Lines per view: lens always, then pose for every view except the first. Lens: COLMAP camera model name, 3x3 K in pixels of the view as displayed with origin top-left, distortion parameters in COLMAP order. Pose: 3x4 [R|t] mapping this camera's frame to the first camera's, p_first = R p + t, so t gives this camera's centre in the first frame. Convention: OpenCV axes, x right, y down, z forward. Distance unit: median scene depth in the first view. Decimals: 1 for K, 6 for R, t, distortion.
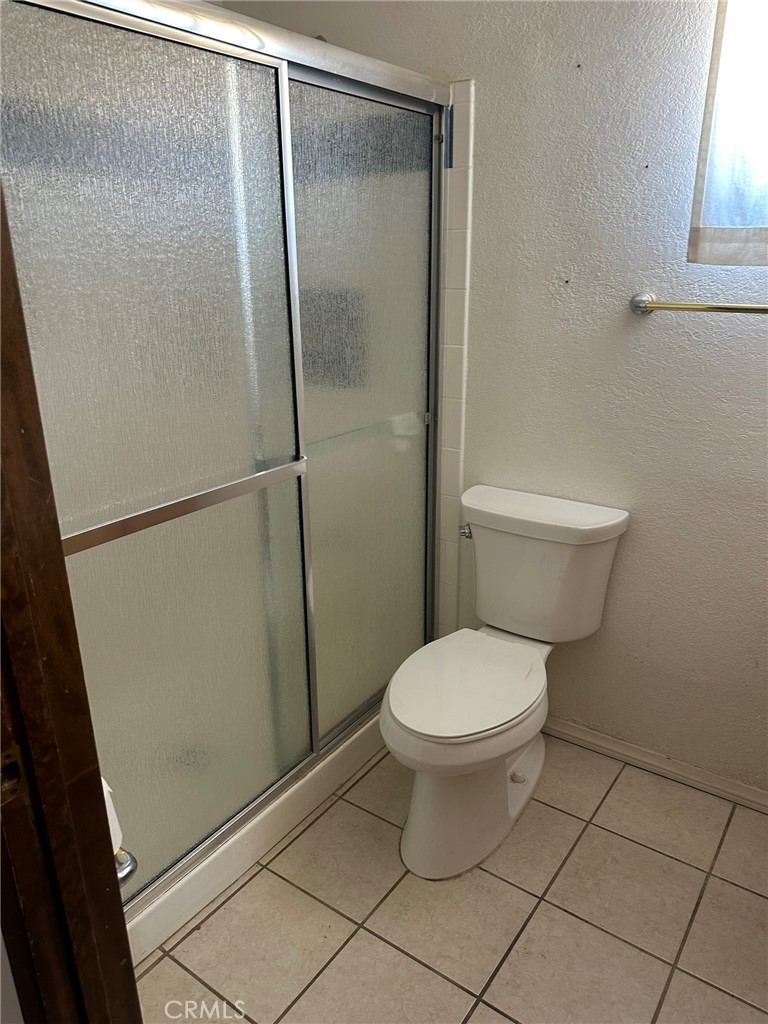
lens RADIAL K [[736.9, 0, 385.5], [0, 736.9, 513.1], [0, 0, 1]] dist [0.078385, -0.080156]
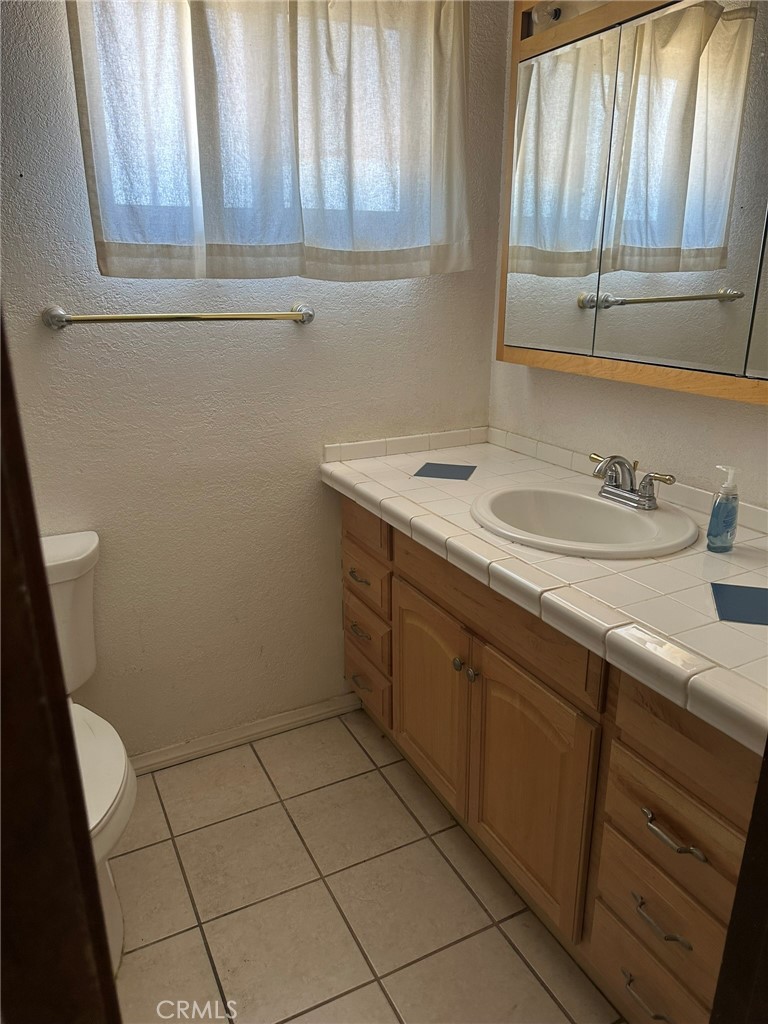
lens RADIAL K [[736.9, 0, 385.5], [0, 736.9, 513.1], [0, 0, 1]] dist [0.078385, -0.080156]
pose [[0.479532, -0.280071, 0.831630, -0.331289], [0.292364, 0.944547, 0.149517, -0.065545], [-0.827389, 0.171440, 0.534823, 0.181432]]
